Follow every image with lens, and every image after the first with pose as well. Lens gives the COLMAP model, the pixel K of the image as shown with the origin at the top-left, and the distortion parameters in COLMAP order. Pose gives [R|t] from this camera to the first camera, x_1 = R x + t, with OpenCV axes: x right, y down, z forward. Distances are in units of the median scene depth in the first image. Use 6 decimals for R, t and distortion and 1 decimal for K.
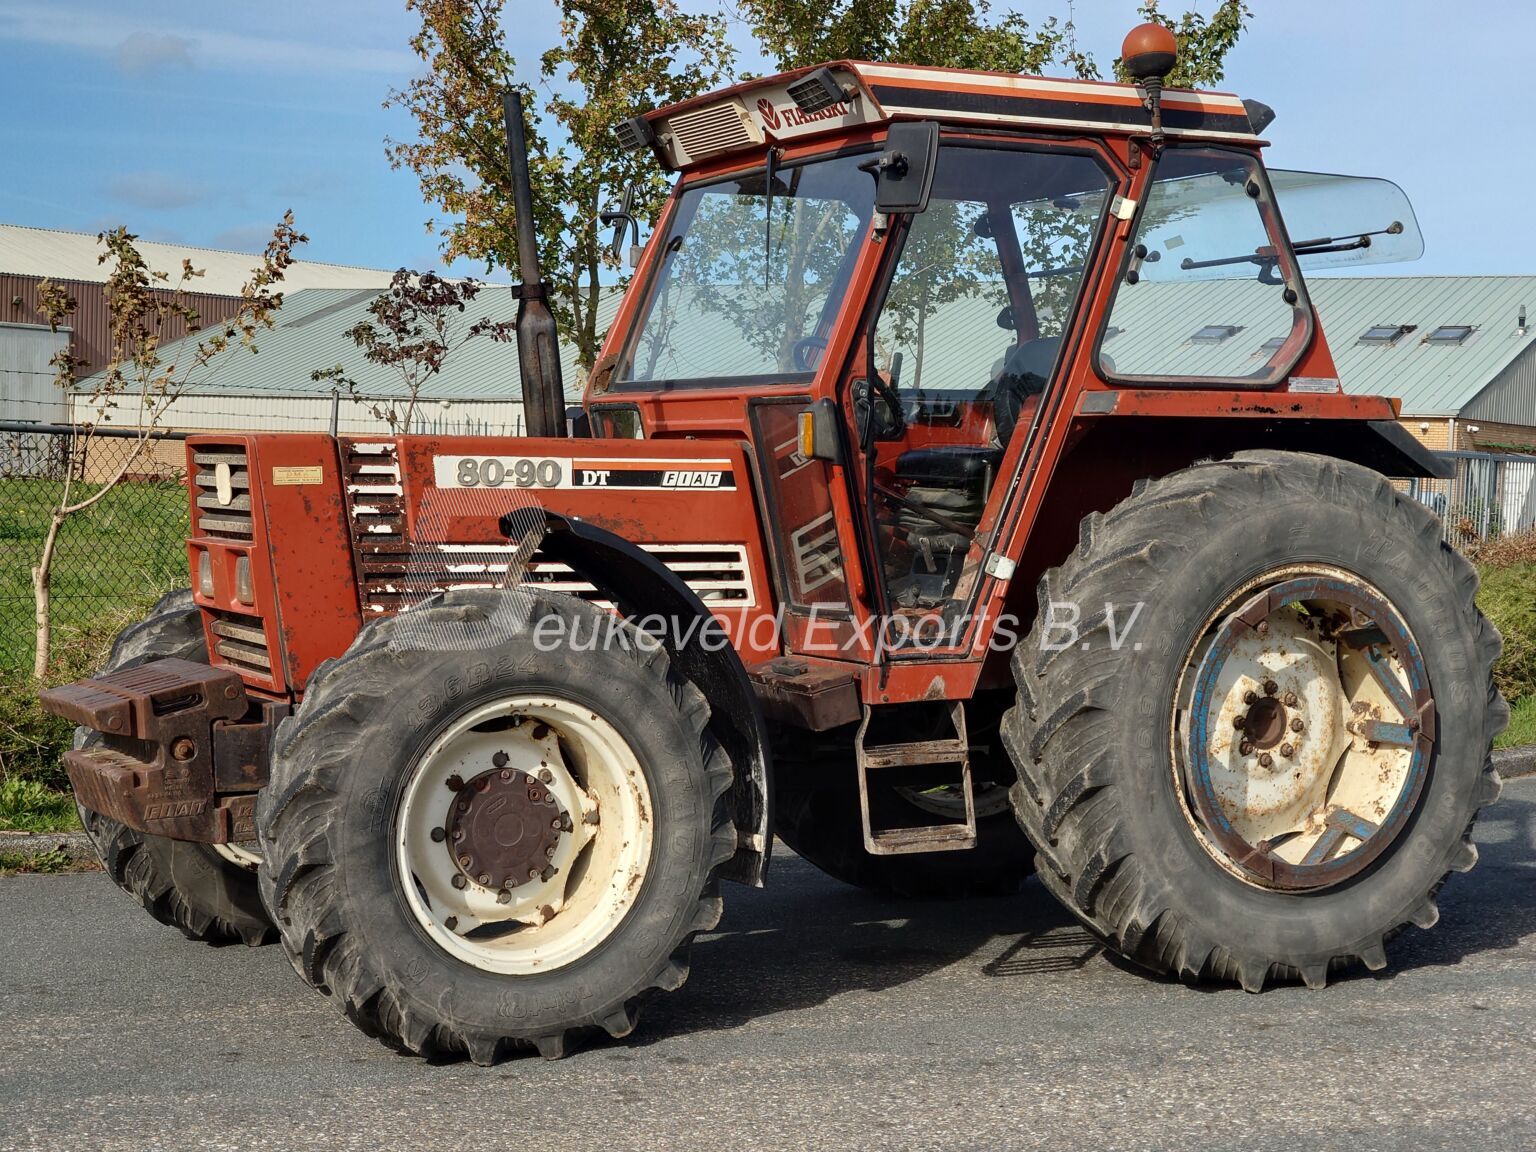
lens RADIAL K [[2675.6, 0, 768.0], [0, 2675.6, 576.0], [0, 0, 1]] dist [-0.002932, -0.000809]
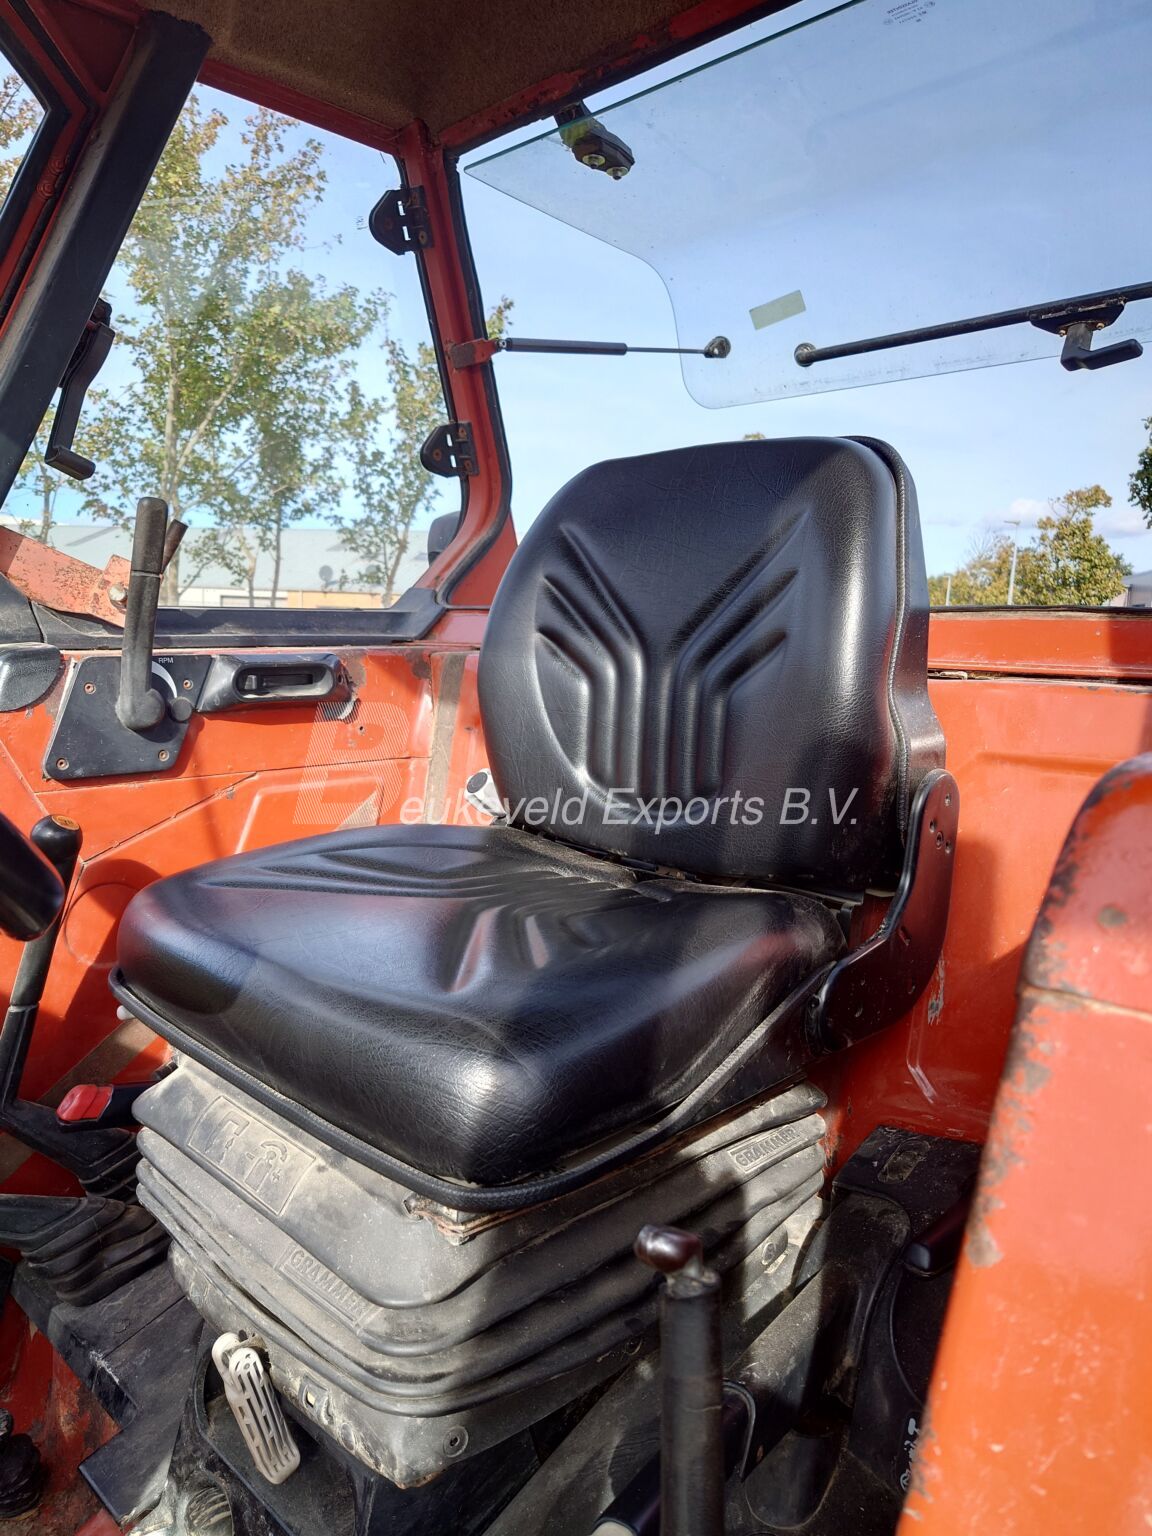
lens RADIAL K [[1172.0, 0, 576.0], [0, 1172.0, 768.0], [0, 0, 1]] dist [-0.006503, -0.001843]
pose [[0.955808, -0.028209, 0.292636, 0.024550], [0.002597, 0.996157, 0.087544, -0.028654], [-0.293981, -0.082915, 0.952208, 0.381951]]
